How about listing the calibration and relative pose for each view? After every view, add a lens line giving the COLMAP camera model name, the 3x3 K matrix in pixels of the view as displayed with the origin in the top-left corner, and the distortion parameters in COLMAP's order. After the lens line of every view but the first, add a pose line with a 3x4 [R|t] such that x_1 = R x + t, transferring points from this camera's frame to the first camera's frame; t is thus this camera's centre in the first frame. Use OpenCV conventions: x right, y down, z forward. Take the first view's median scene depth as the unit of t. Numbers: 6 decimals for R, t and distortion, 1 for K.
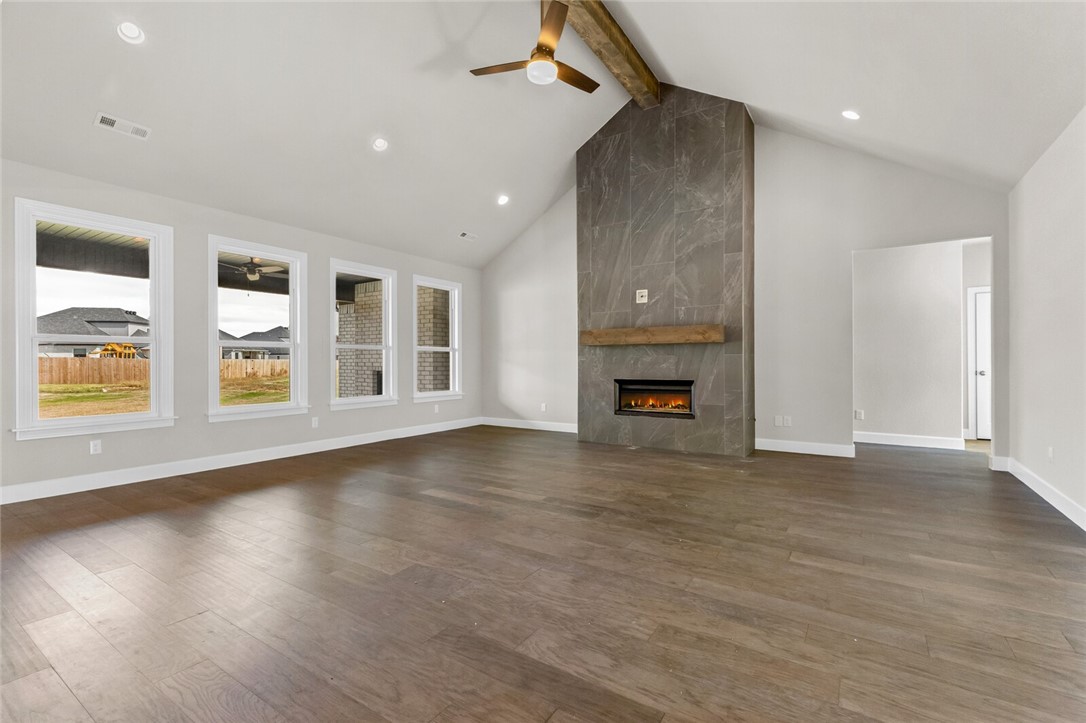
lens RADIAL K [[482.4, 0, 543.0], [0, 482.4, 361.5], [0, 0, 1]] dist [0.022834, -0.000023]
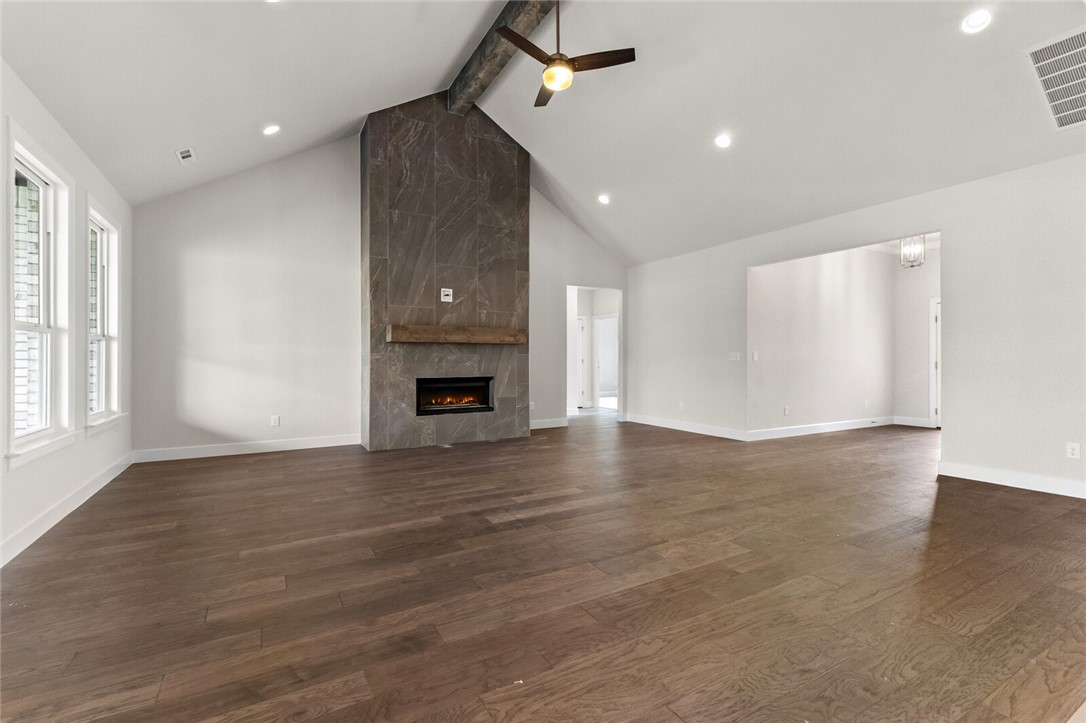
lens RADIAL K [[480.9, 0, 543.0], [0, 480.9, 361.5], [0, 0, 1]] dist [0.009903, -0.000087]
pose [[0.443373, 0.000545, 0.896337, -0.611167], [-0.002690, 0.999996, 0.000722, 0.002301], [-0.896333, -0.002731, 0.443373, 0.377499]]
